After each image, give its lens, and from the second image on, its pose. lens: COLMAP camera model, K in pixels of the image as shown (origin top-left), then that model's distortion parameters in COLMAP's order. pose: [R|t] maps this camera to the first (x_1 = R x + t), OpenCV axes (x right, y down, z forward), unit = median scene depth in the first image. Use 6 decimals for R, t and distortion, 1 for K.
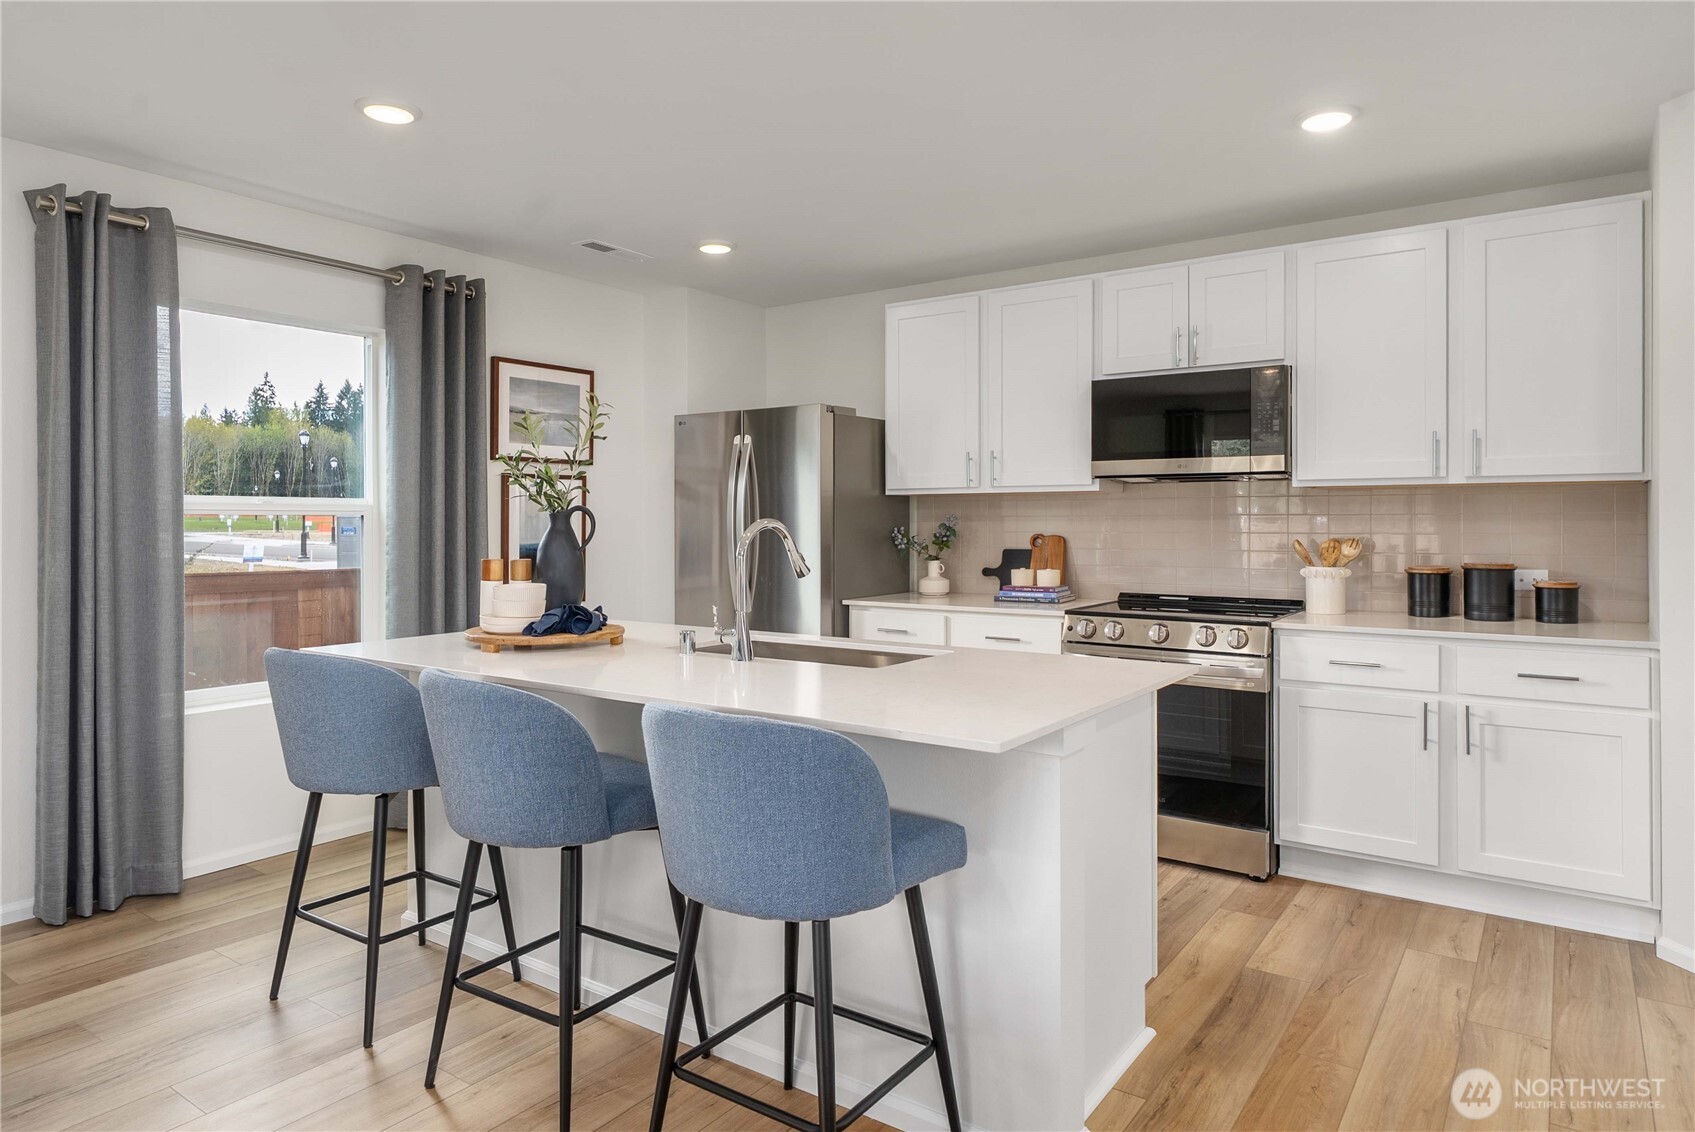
lens RADIAL K [[1021.4, 0, 850.5], [0, 1021.4, 534.1], [0, 0, 1]] dist [0.004668, -0.002465]
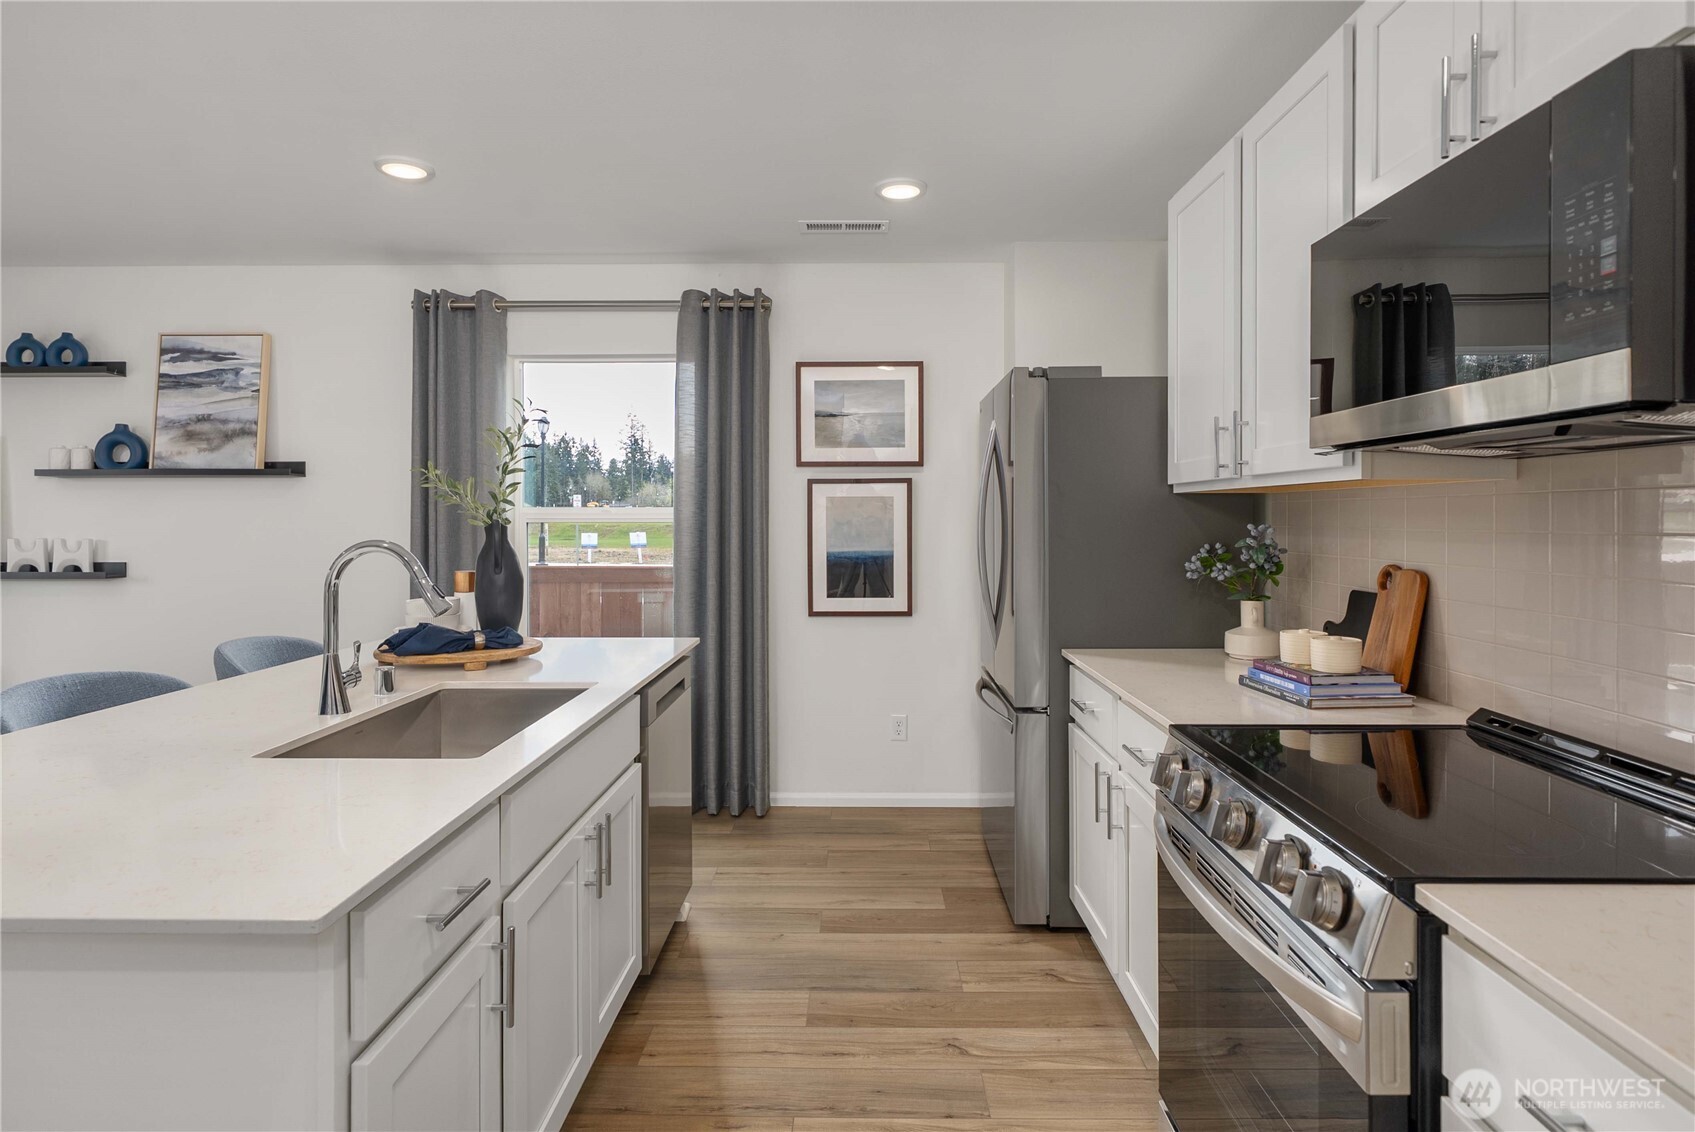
lens RADIAL K [[934.4, 0, 843.6], [0, 934.4, 521.9], [0, 0, 1]] dist [0.003387, 0.003175]
pose [[0.561515, 0.006262, -0.827443, 0.525452], [-0.009526, 0.999954, 0.001103, -0.024494], [0.827412, 0.007263, 0.561548, 0.642692]]
